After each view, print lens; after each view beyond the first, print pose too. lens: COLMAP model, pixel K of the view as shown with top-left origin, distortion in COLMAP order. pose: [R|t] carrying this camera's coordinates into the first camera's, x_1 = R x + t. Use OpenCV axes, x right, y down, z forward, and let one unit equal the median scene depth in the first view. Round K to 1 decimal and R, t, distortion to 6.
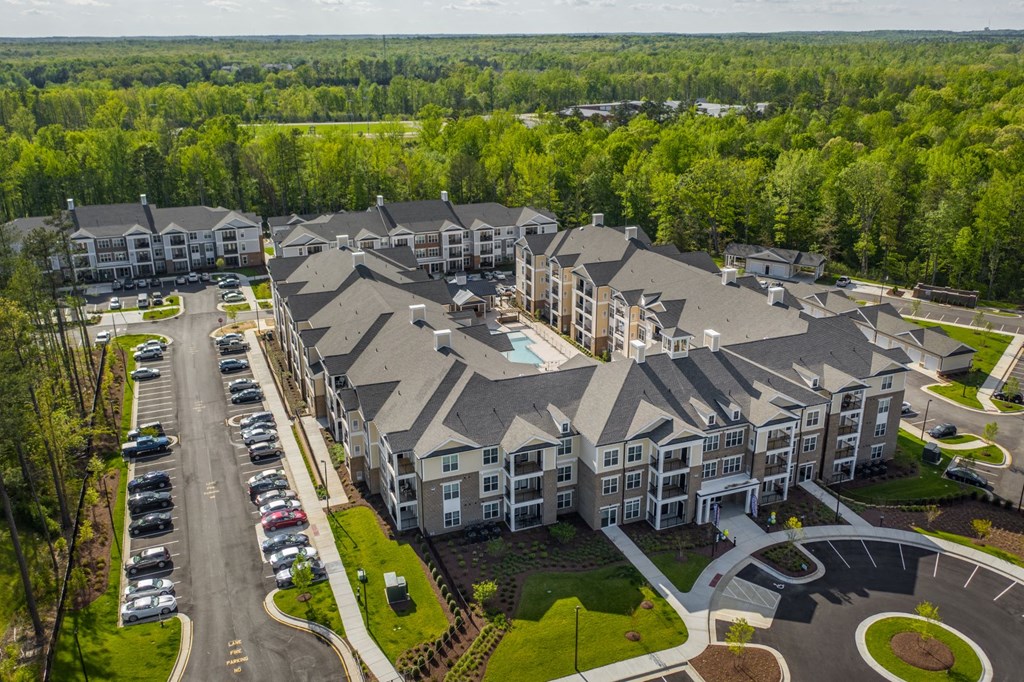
lens RADIAL K [[864.9, 0, 512.0], [0, 864.9, 341.0], [0, 0, 1]] dist [-0.000144, -0.001117]
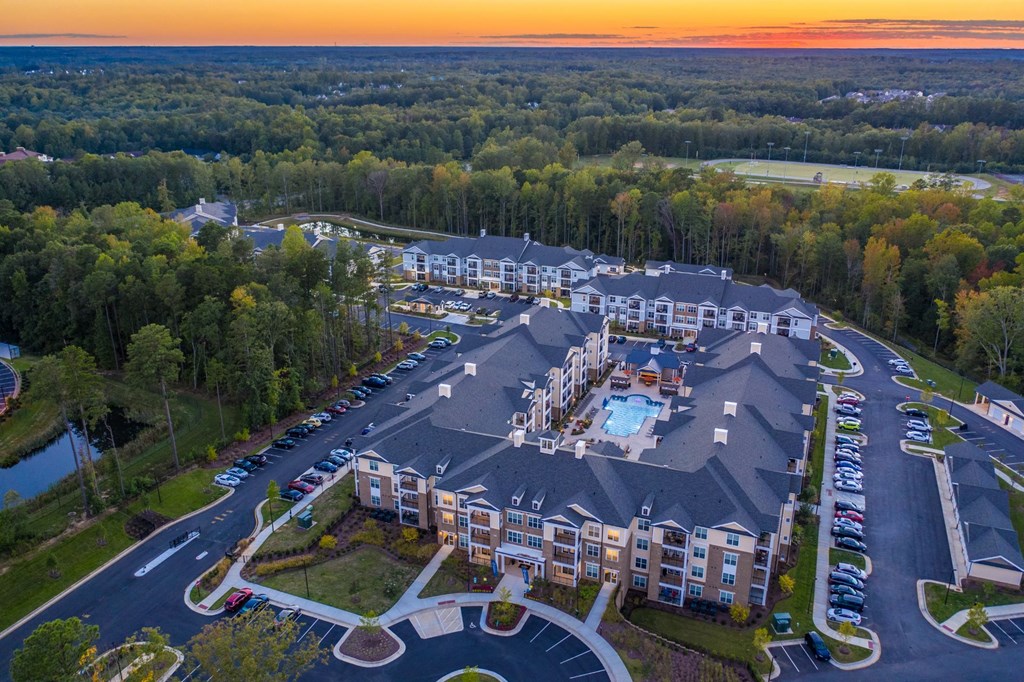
lens RADIAL K [[813.8, 0, 512.0], [0, 813.8, 341.0], [0, 0, 1]] dist [-0.013751, -0.002562]
pose [[0.732729, 0.239997, -0.636796, 0.953363], [-0.235663, 0.967336, 0.093406, -0.263214], [0.638413, 0.081627, 0.765353, 0.001466]]
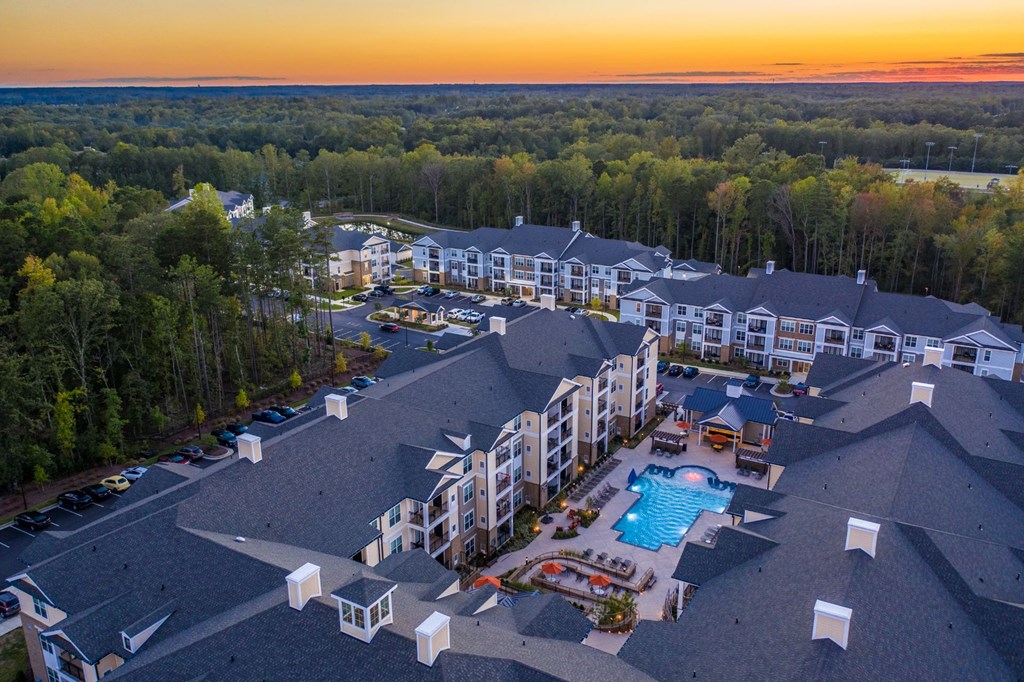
lens RADIAL K [[813.8, 0, 512.0], [0, 813.8, 341.0], [0, 0, 1]] dist [-0.013751, -0.002562]
pose [[0.614984, 0.239496, -0.751290, 0.594694], [-0.263455, 0.960417, 0.090504, -0.225834], [0.743227, 0.142272, 0.653738, 0.778267]]
